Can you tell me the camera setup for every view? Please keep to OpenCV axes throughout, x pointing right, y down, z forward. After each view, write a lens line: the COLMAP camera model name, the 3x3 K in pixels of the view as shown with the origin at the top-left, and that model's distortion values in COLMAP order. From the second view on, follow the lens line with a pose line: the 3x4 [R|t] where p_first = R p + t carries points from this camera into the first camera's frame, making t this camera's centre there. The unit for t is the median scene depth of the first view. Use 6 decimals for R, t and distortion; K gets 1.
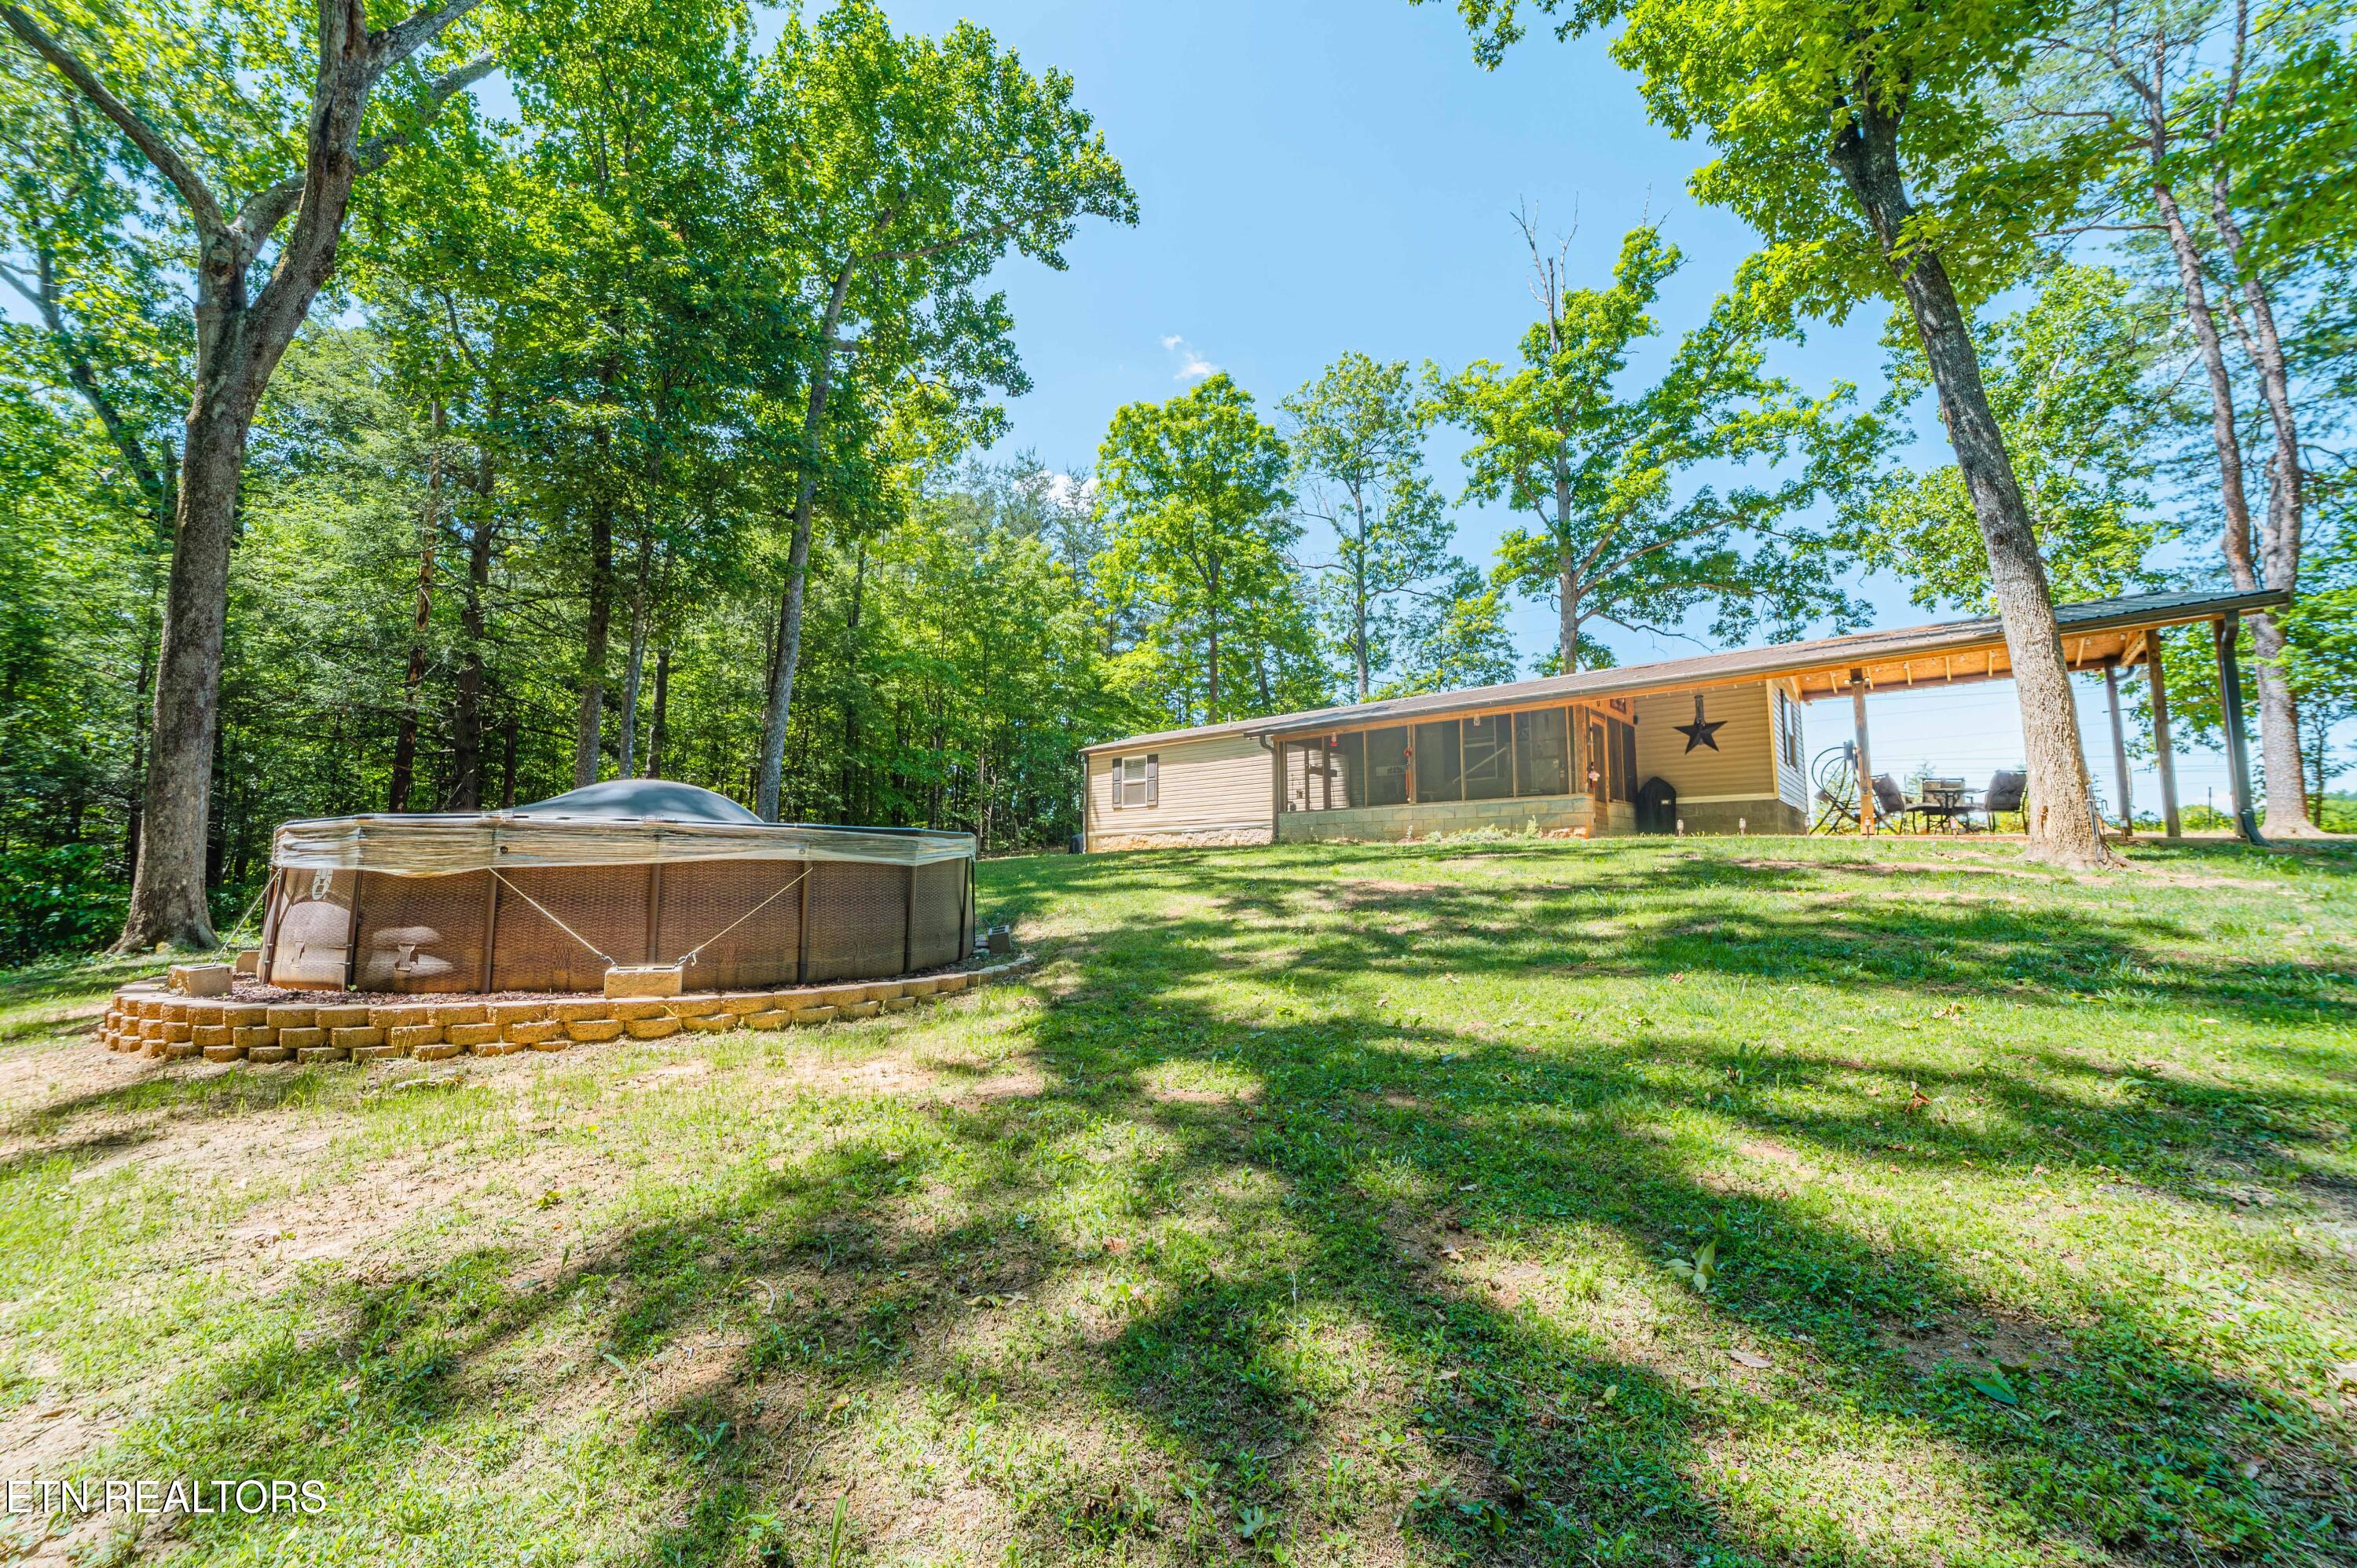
lens RADIAL K [[916.0, 0, 1180.0], [0, 916.0, 780.0], [0, 0, 1]] dist [-0.015594, 0.004779]
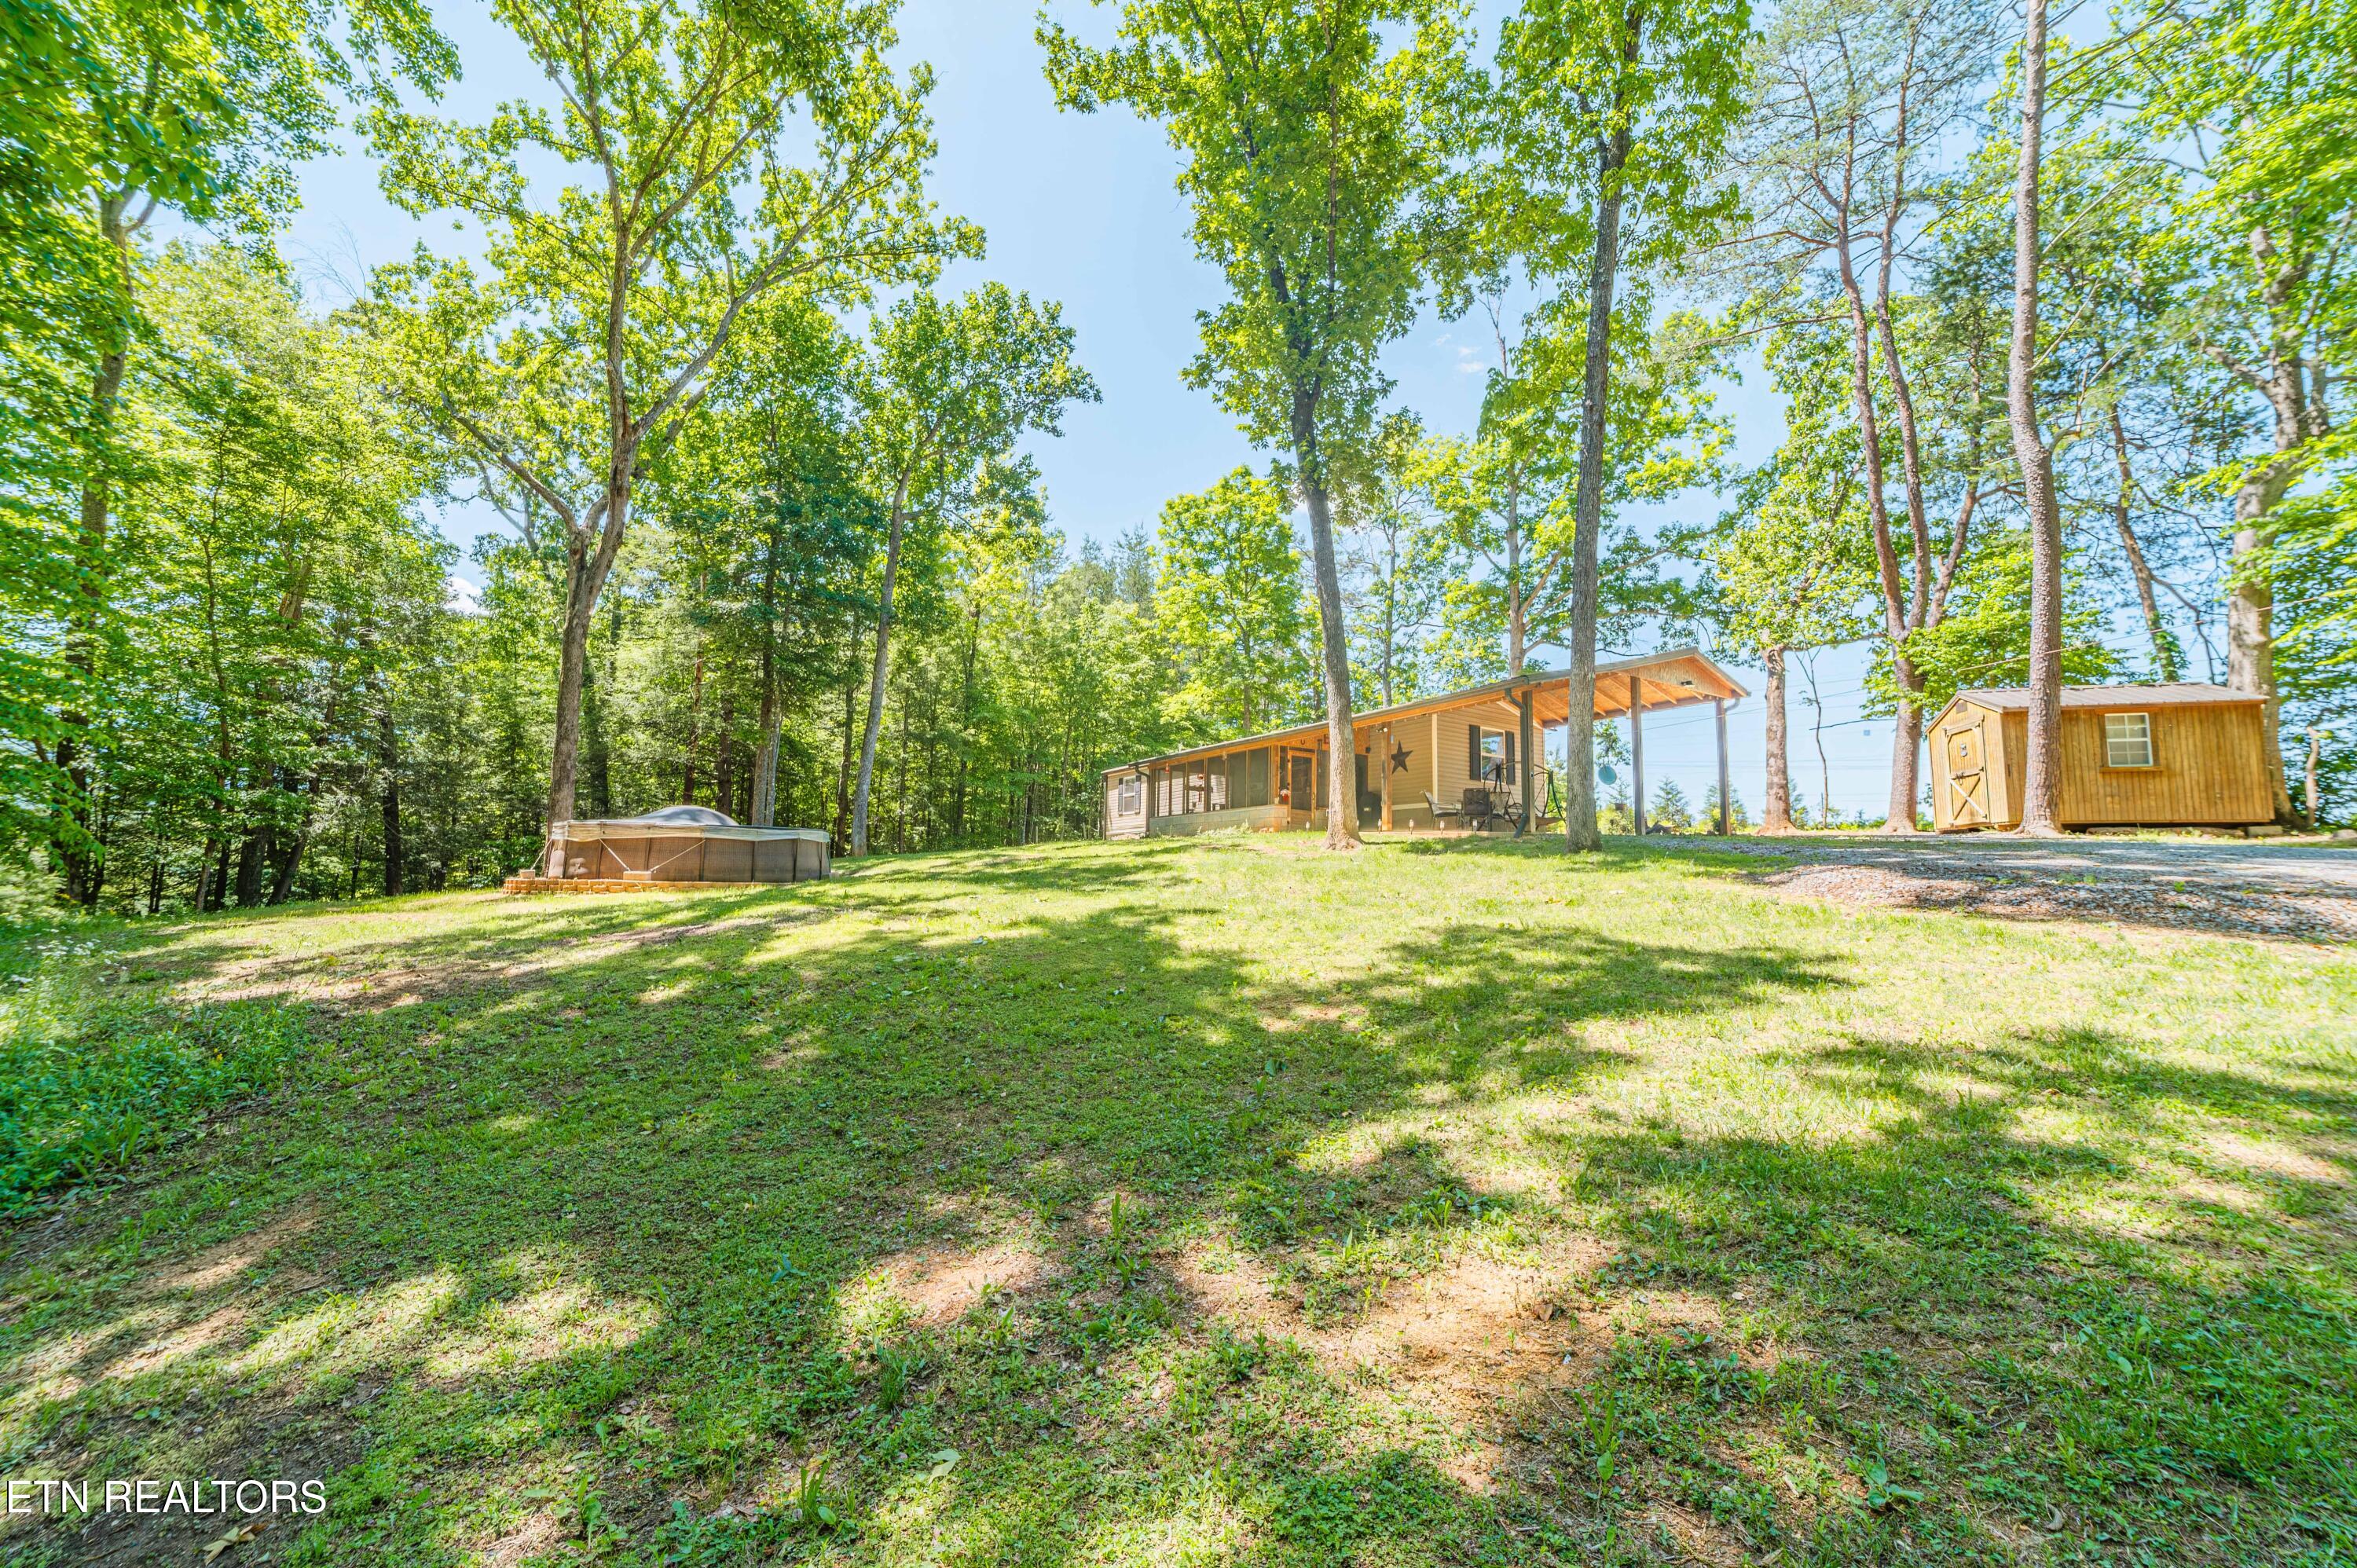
lens RADIAL K [[916.0, 0, 1180.9], [0, 916.0, 780.7], [0, 0, 1]] dist [-0.015594, 0.004779]
pose [[0.954977, -0.016091, -0.296242, 0.469856], [0.014886, 0.999869, -0.006323, -0.010876], [0.296305, 0.001629, 0.955092, -0.309326]]
